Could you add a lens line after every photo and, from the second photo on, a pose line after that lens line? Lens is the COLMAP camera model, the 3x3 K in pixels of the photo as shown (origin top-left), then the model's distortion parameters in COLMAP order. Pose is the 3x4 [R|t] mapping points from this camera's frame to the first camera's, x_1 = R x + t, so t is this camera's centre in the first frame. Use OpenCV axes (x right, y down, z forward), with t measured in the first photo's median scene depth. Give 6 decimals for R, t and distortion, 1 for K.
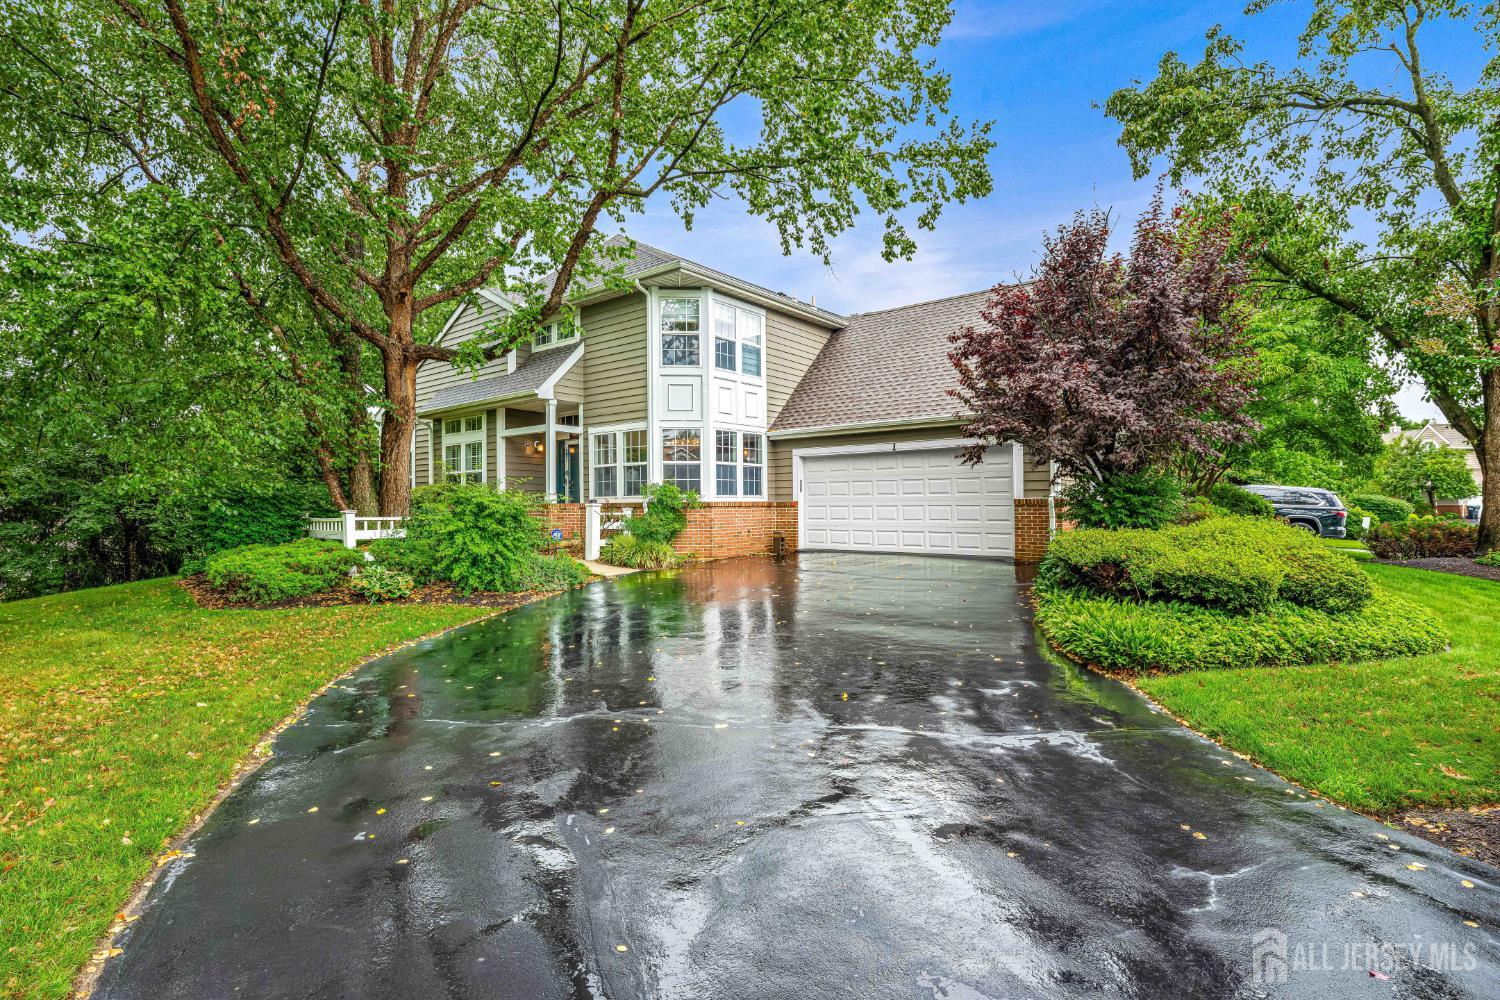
lens RADIAL K [[738.0, 0, 750.0], [0, 738.0, 500.0], [0, 0, 1]] dist [-0.002496, -0.000306]
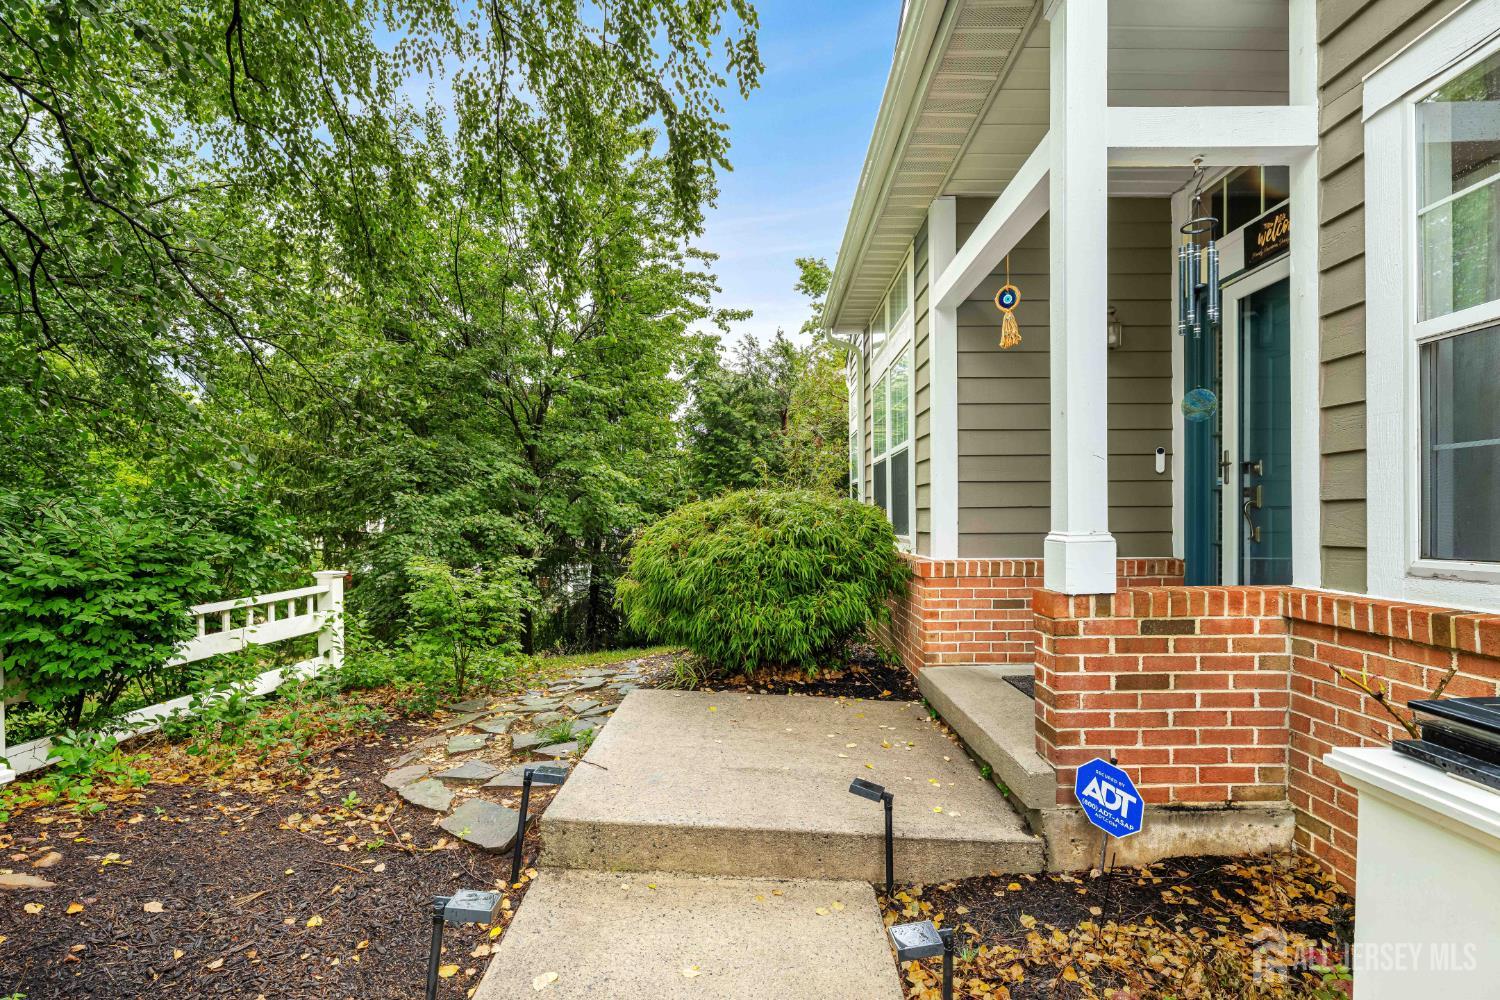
lens RADIAL K [[761.3, 0, 751.2], [0, 761.3, 516.1], [0, 0, 1]] dist [-0.000059, -0.000071]
pose [[0.641128, 0.000045, -0.767434, -0.194030], [0.009549, 0.999922, 0.008036, -0.015336], [0.767375, -0.012481, 0.641077, 0.868133]]
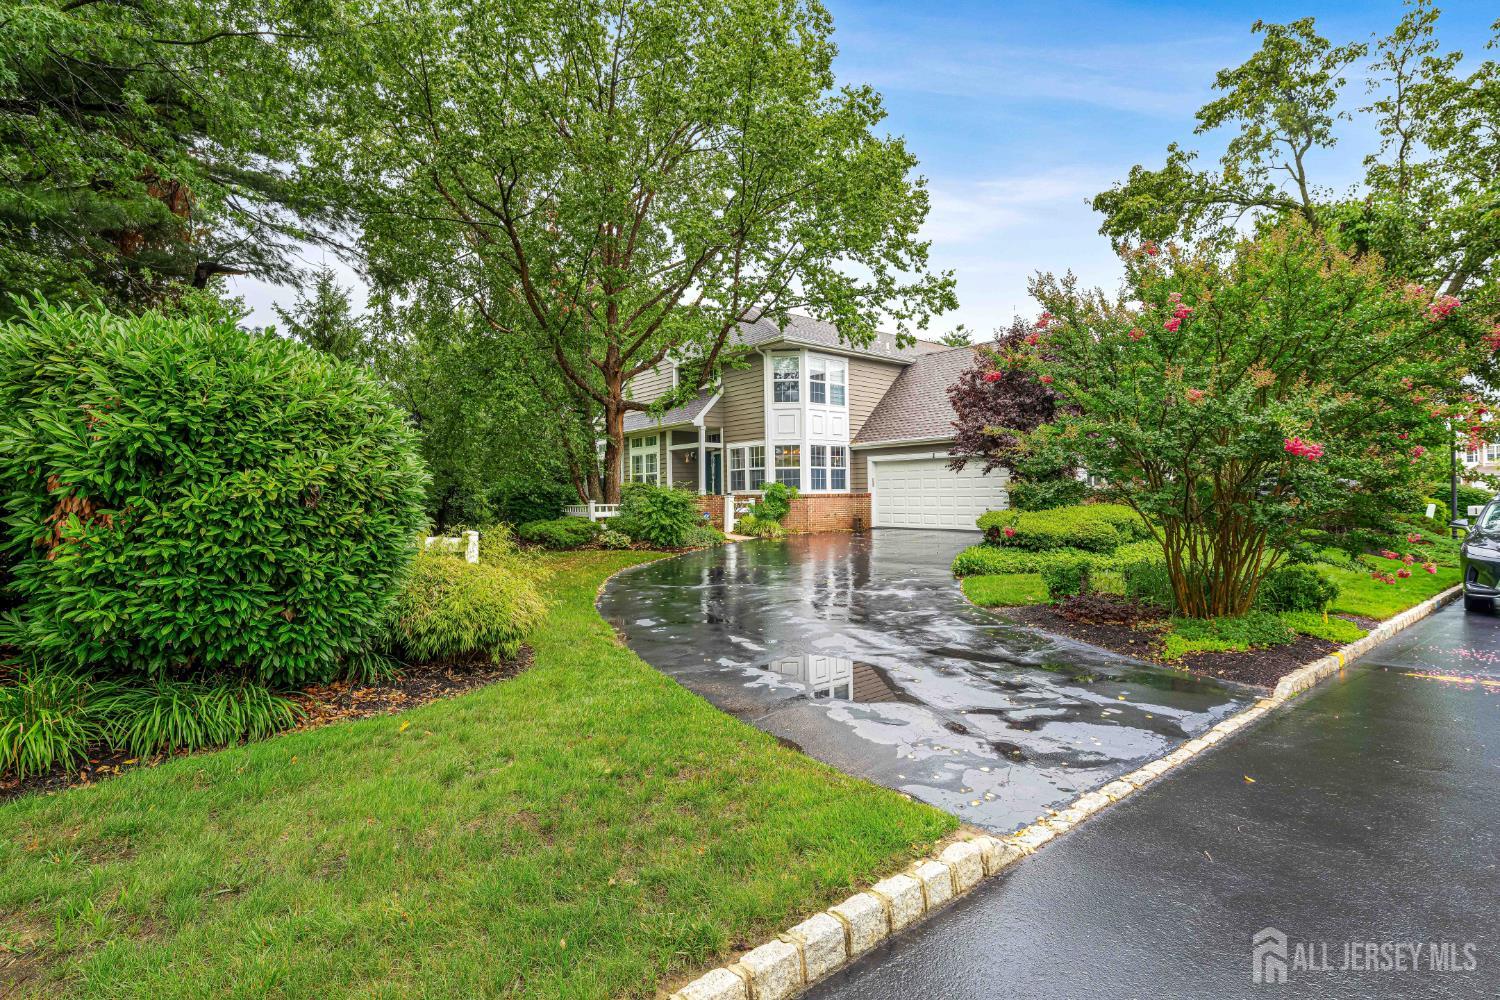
lens RADIAL K [[738.0, 0, 750.0], [0, 738.0, 500.0], [0, 0, 1]] dist [-0.002496, -0.000306]
pose [[0.980669, -0.002197, -0.195659, 0.121272], [0.005298, 0.999869, 0.015326, -0.008684], [0.195600, -0.016067, 0.980552, -0.461881]]
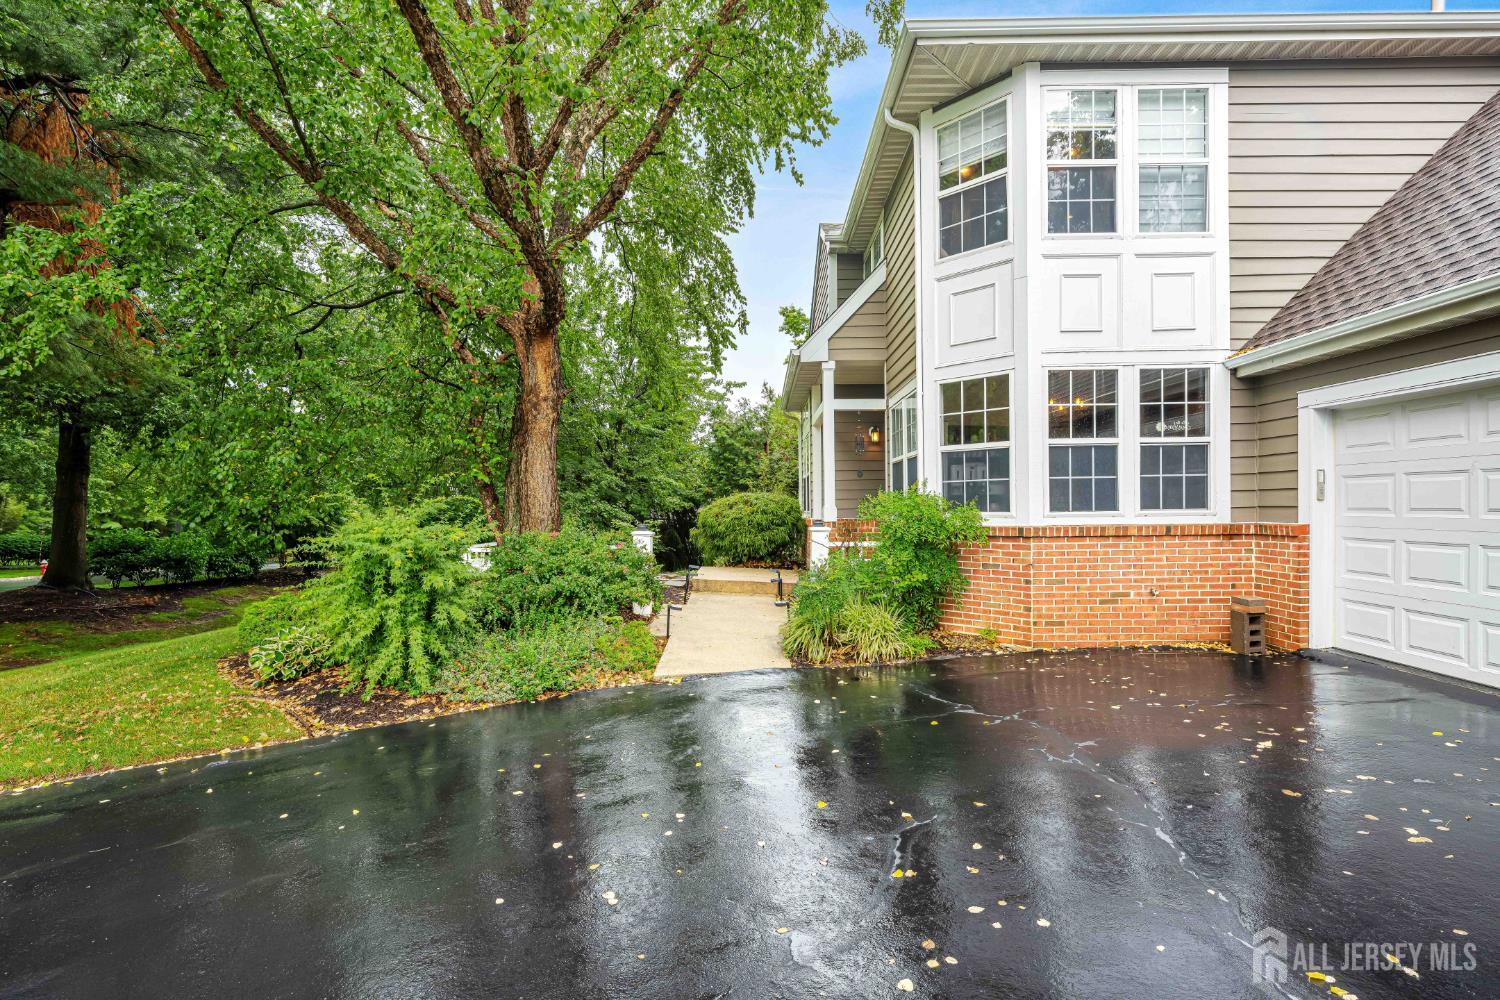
lens RADIAL K [[736.6, 0, 750.0], [0, 736.6, 500.0], [0, 0, 1]] dist [0.037195, -0.000152]
pose [[0.643368, -0.008167, -0.765514, 0.186923], [0.013815, 0.999904, 0.000943, -0.016905], [0.765433, -0.011182, 0.643419, 0.553658]]
